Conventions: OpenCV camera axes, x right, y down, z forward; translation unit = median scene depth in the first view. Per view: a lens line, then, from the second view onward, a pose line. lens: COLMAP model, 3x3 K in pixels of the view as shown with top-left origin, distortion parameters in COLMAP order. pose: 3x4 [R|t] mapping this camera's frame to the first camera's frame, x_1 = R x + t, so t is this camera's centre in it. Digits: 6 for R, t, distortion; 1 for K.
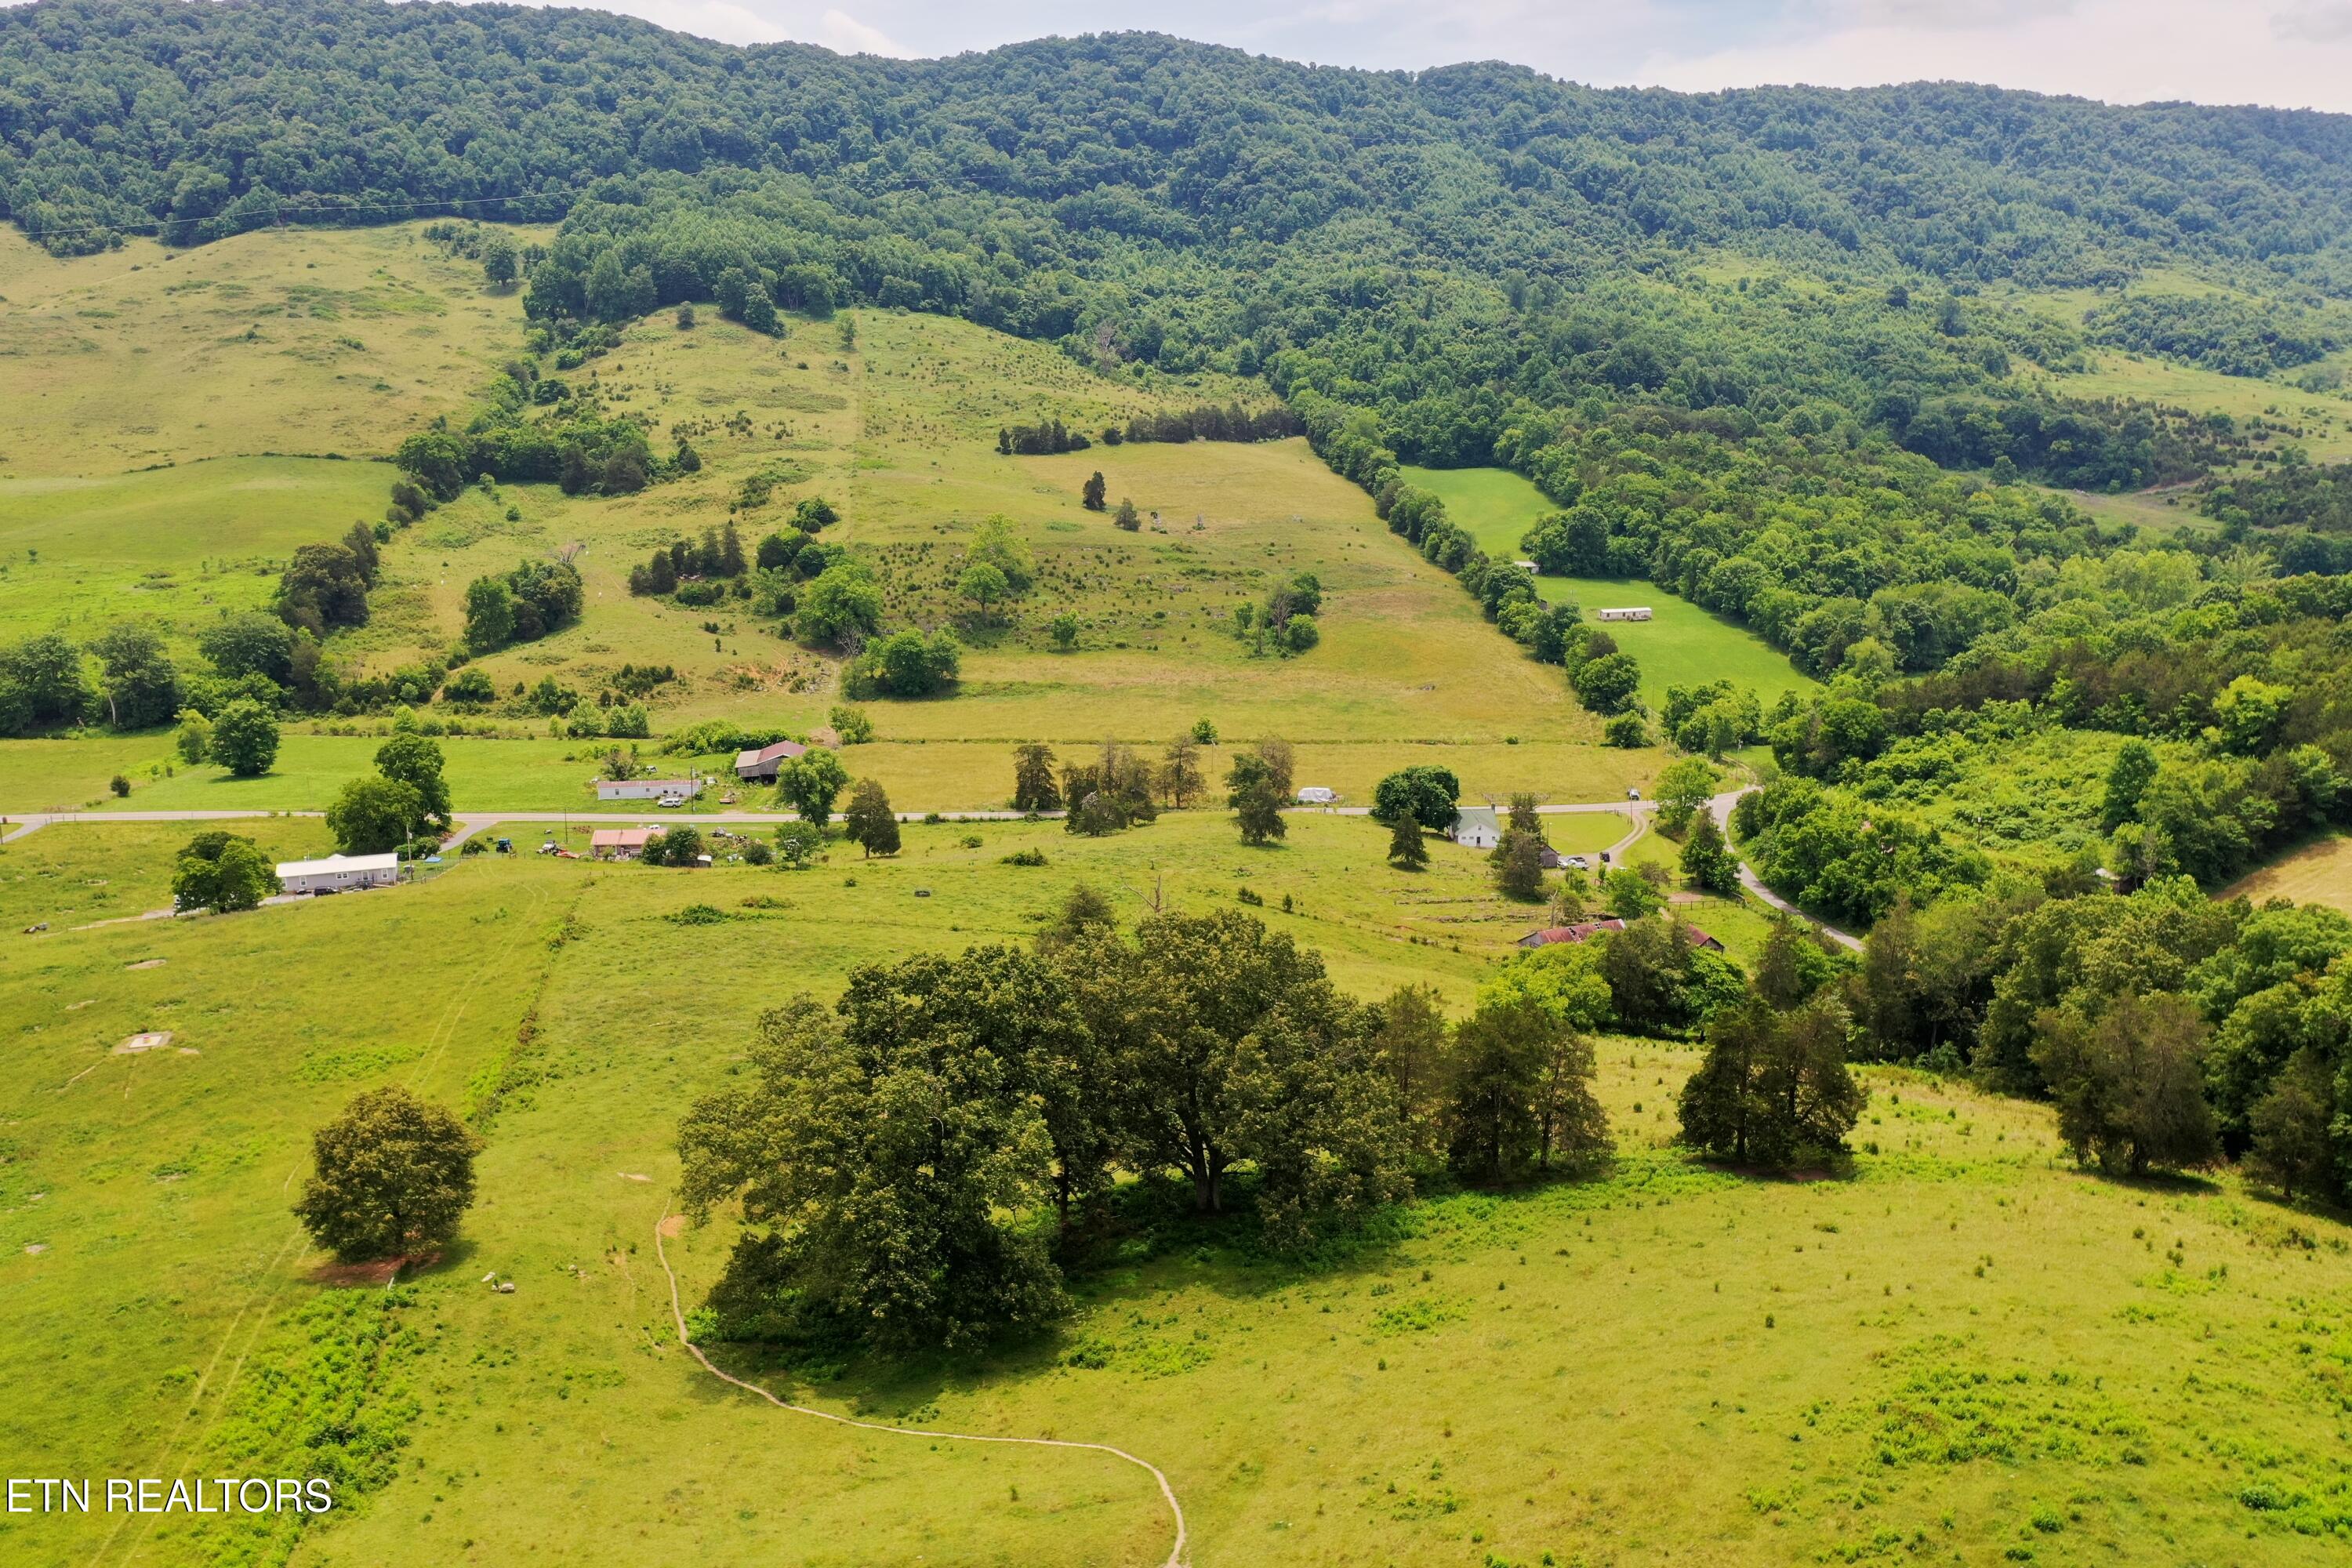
lens RADIAL K [[1871.3, 0, 1181.2], [0, 1871.3, 777.9], [0, 0, 1]] dist [0.007729, 0.002559]
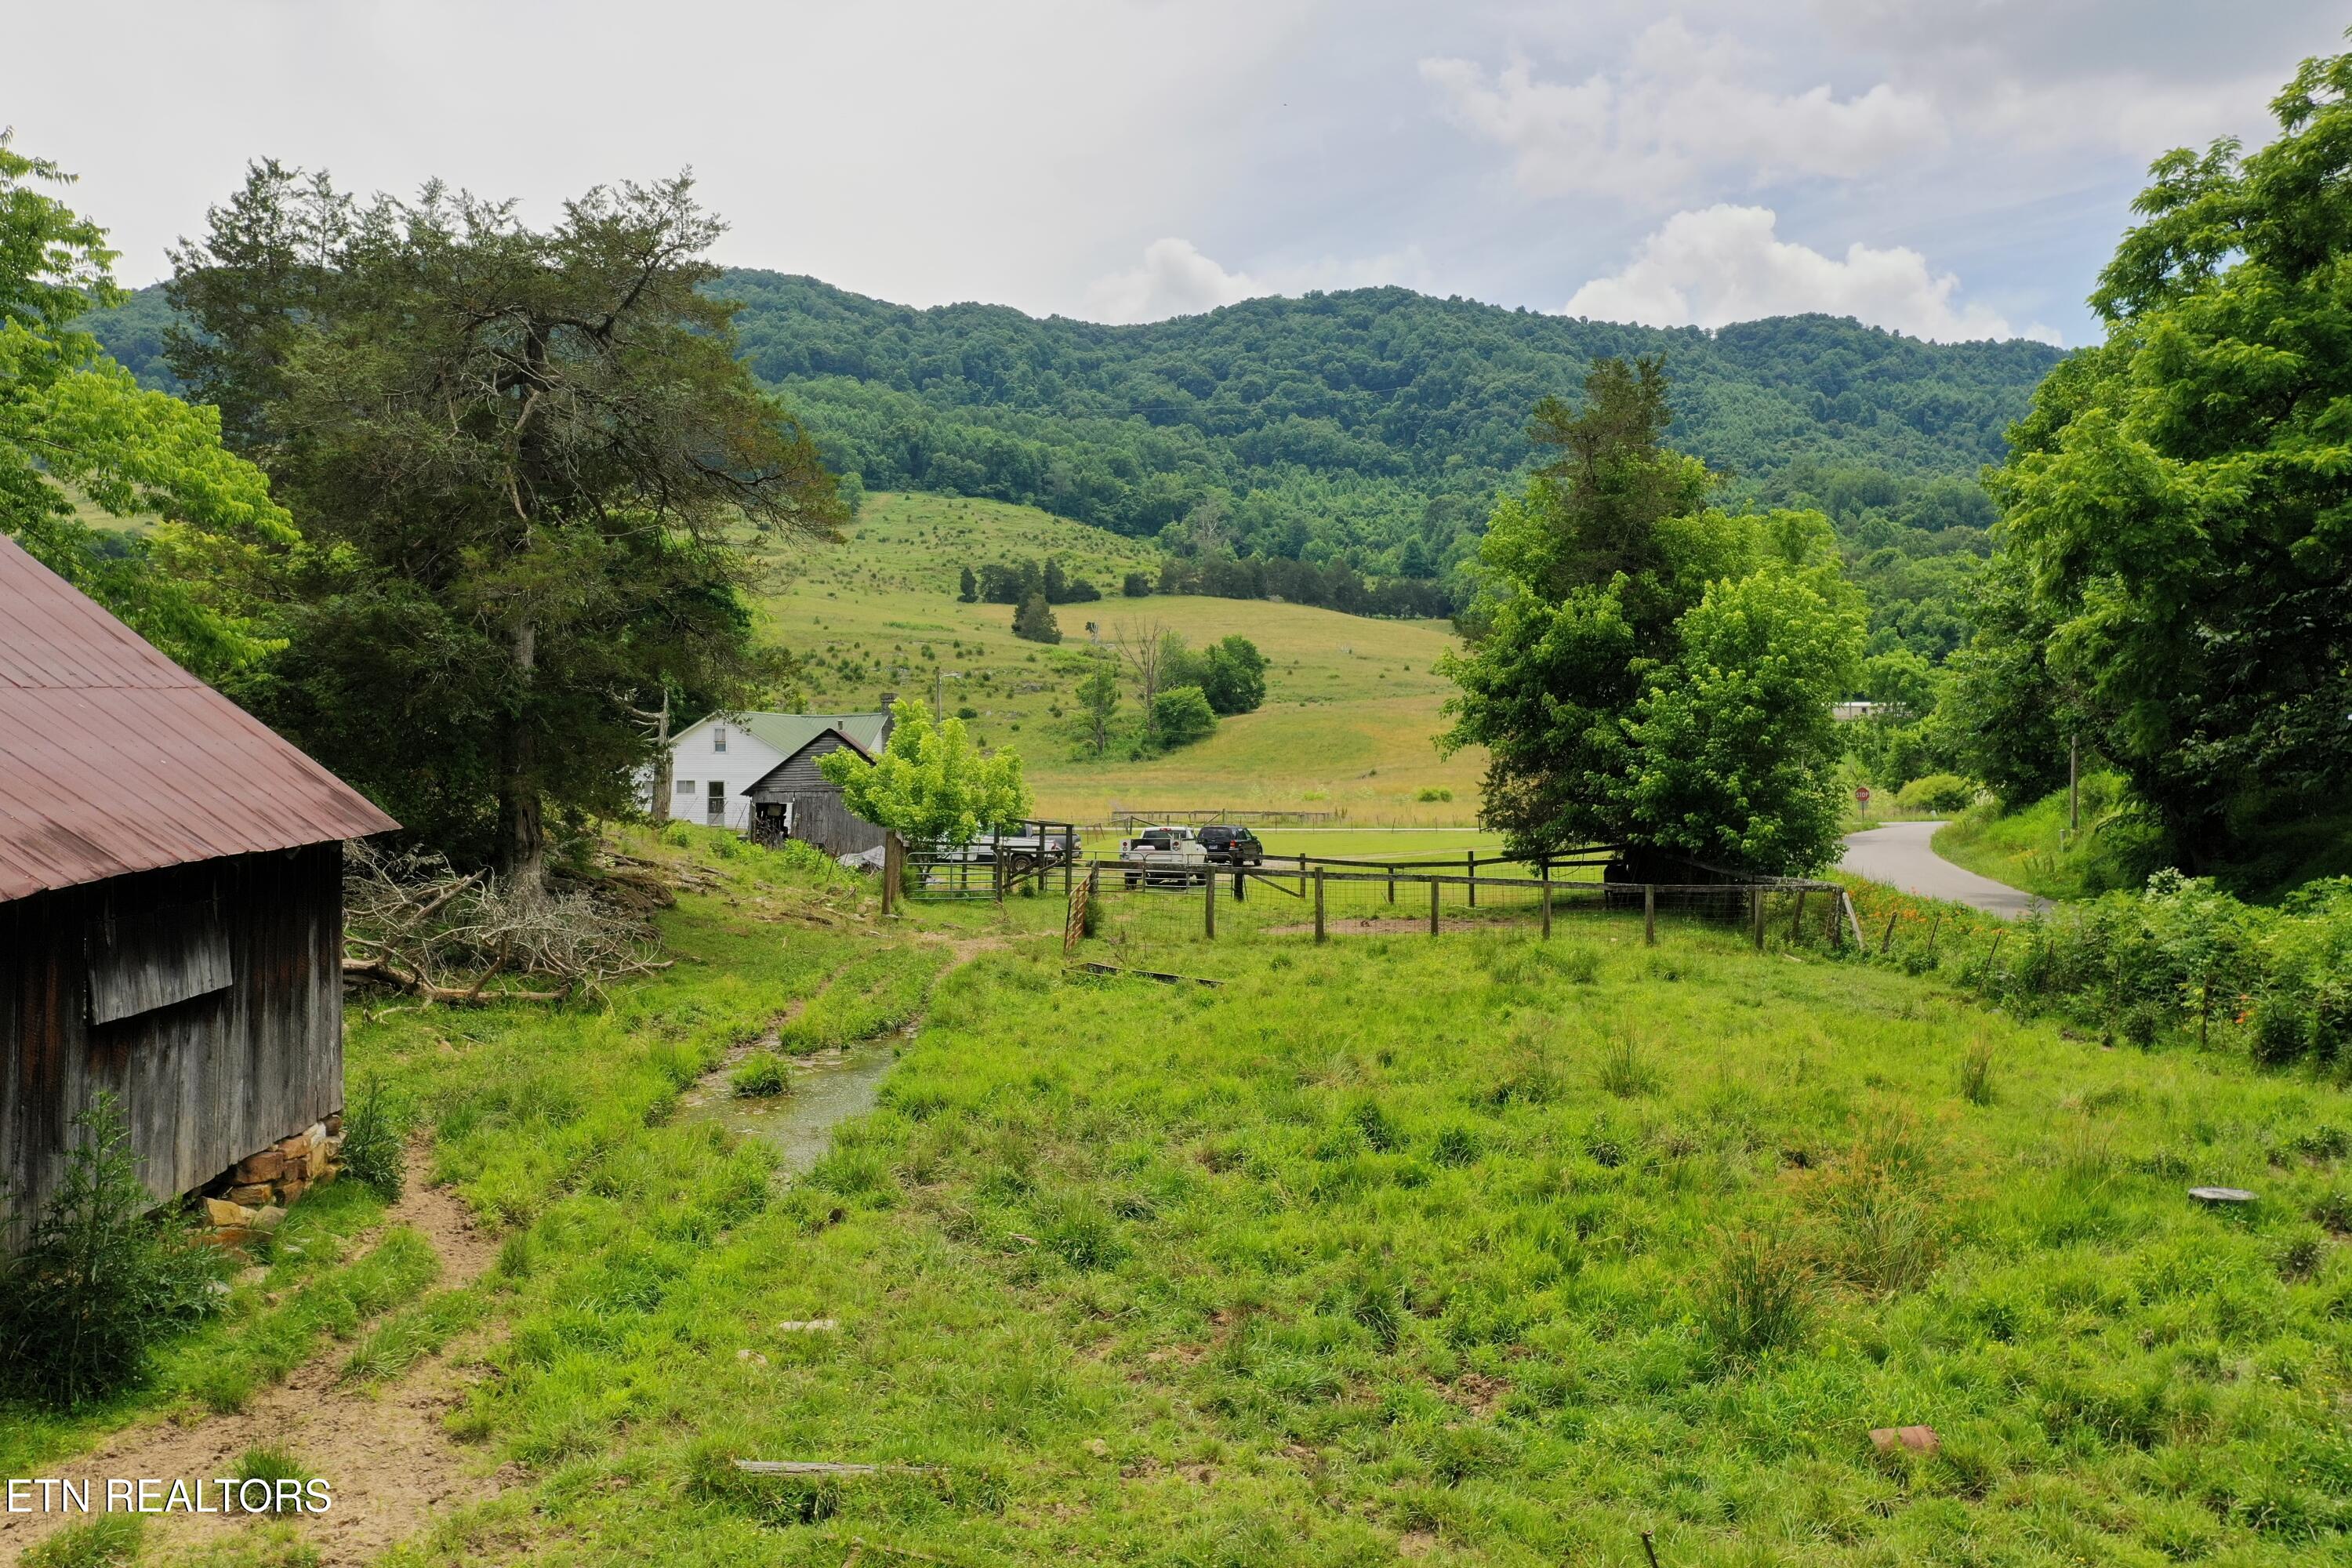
lens RADIAL K [[1874.7, 0, 1180.2], [0, 1874.7, 778.6], [0, 0, 1]] dist [0.005028, 0.006048]
pose [[0.979445, 0.002527, -0.201697, 0.105912], [-0.047604, 0.974573, -0.218954, 0.031365], [0.196015, 0.224055, 0.954661, 0.329418]]
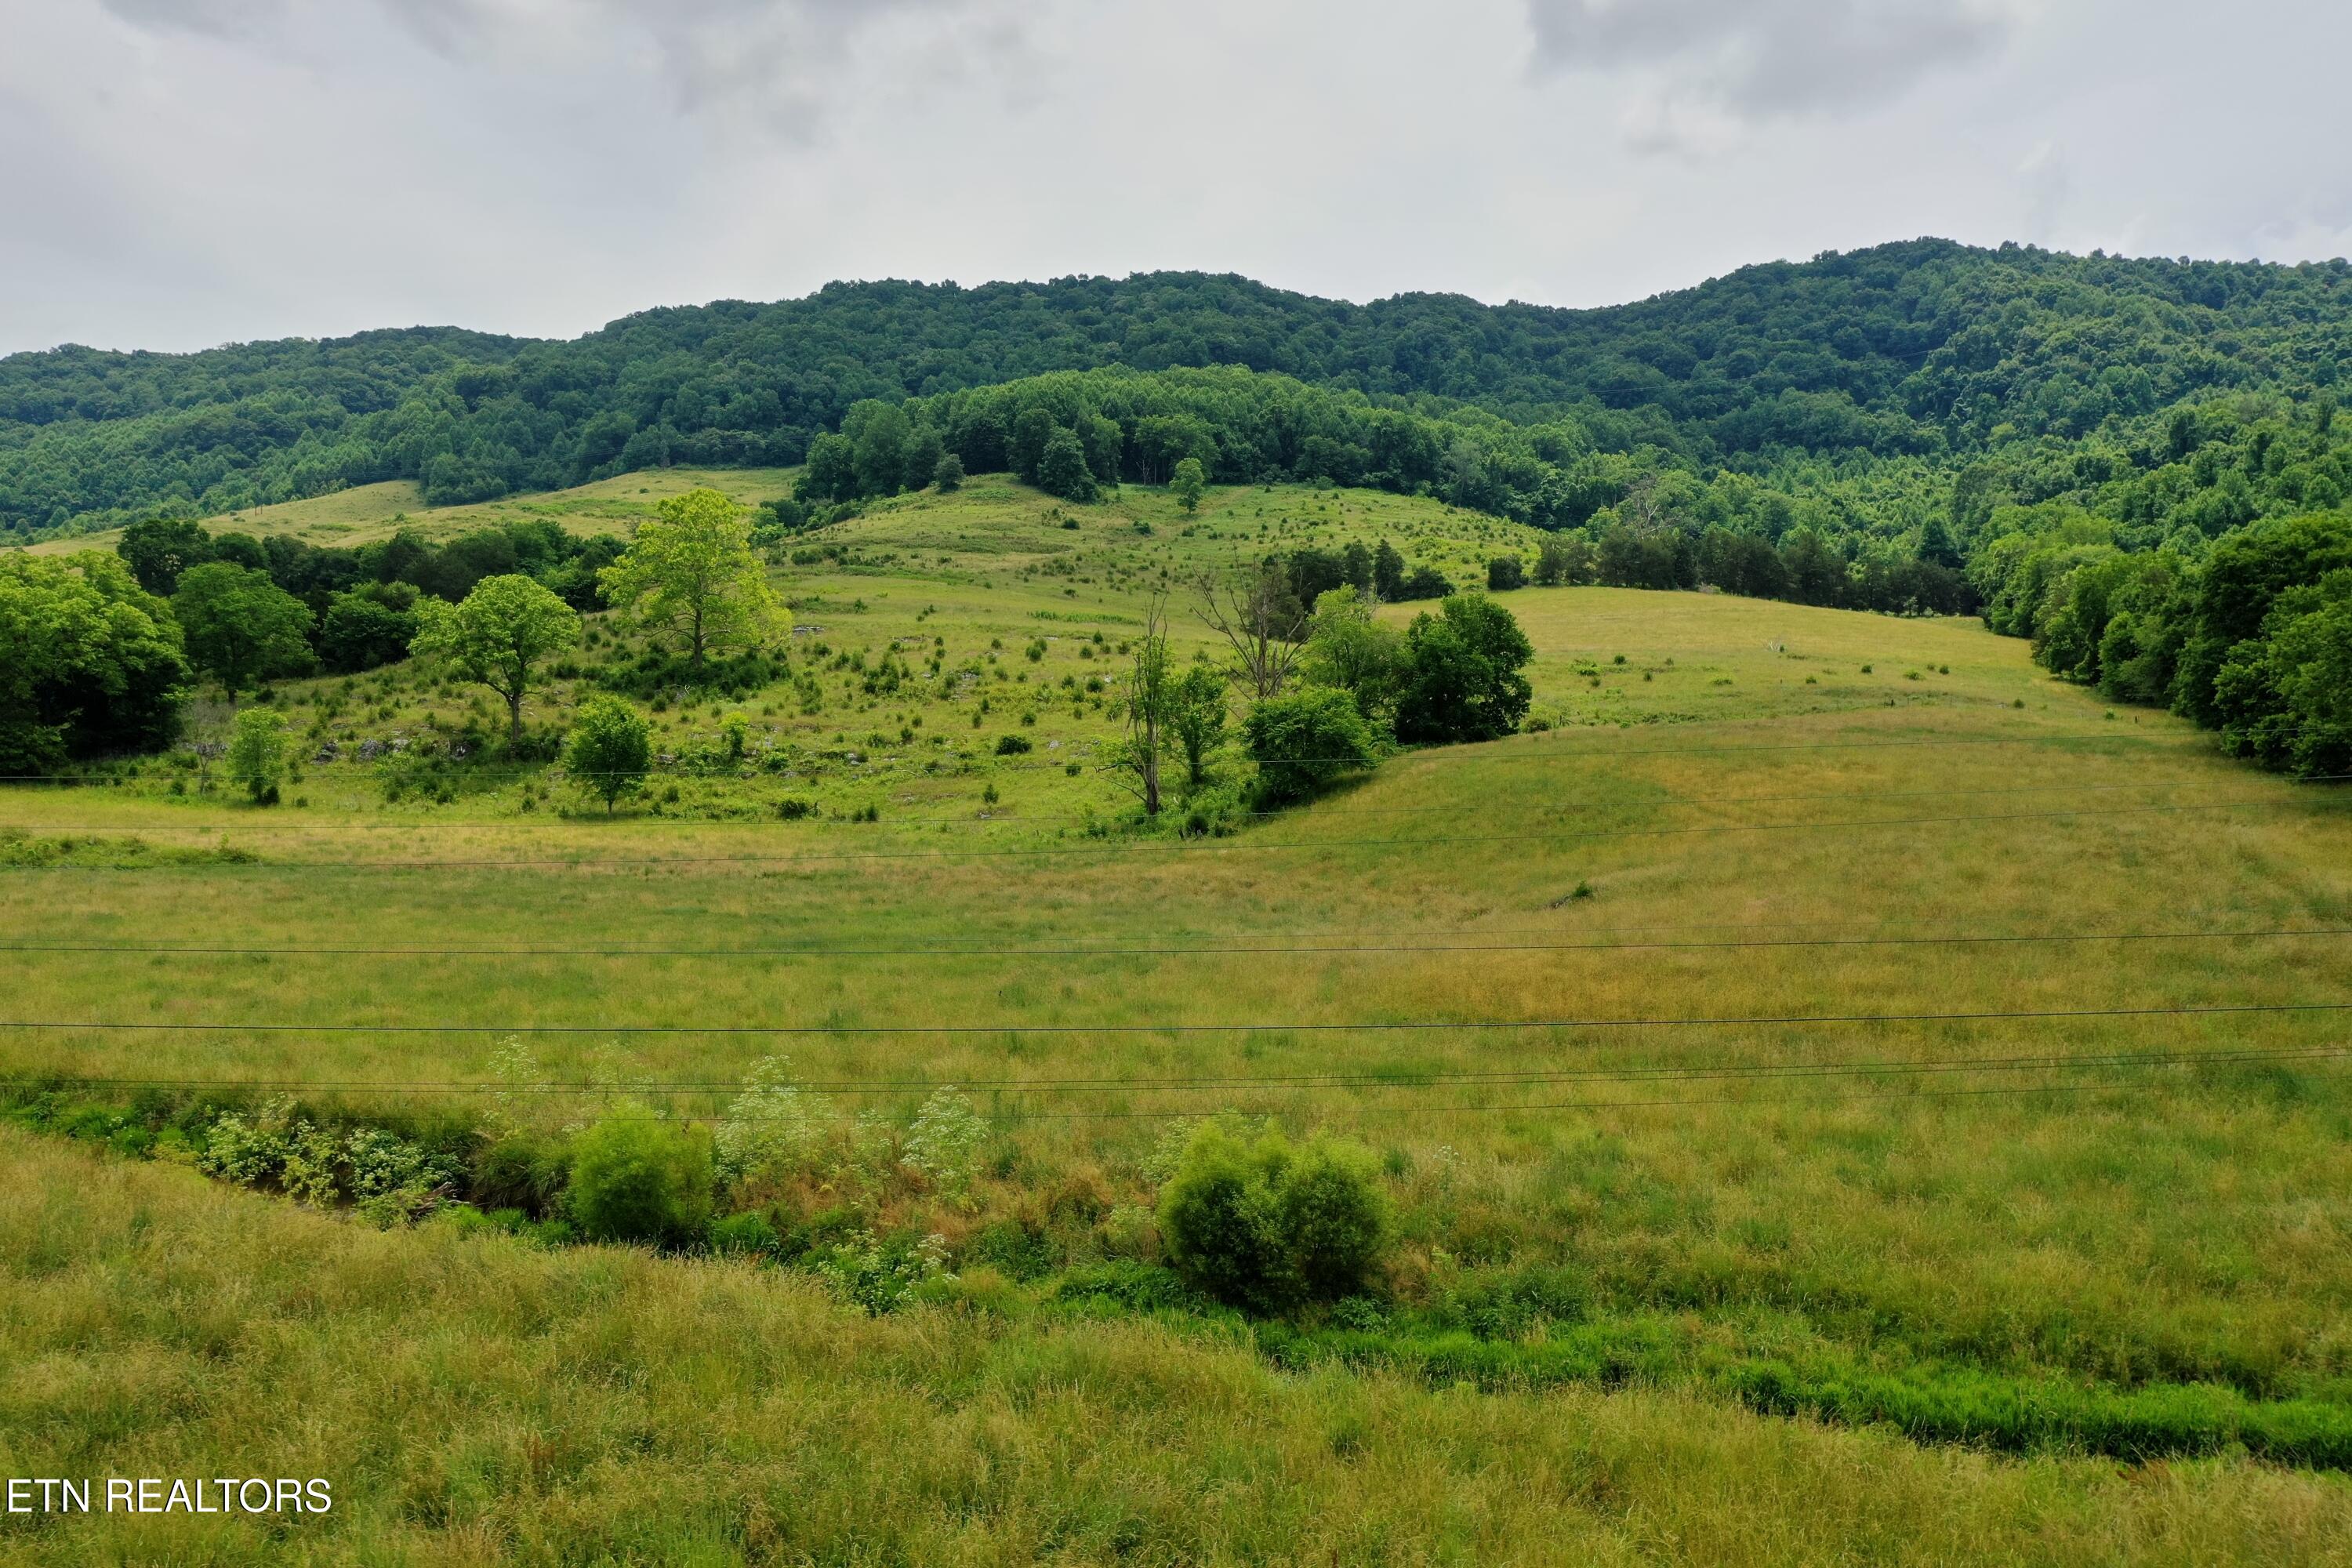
lens RADIAL K [[1874.6, 0, 1179.7], [0, 1874.6, 777.5], [0, 0, 1]] dist [0.008022, 0.005282]
pose [[0.886436, -0.002481, -0.462845, 0.105271], [-0.112150, 0.969036, -0.219982, -0.010984], [0.449059, 0.246908, 0.858710, 0.494480]]
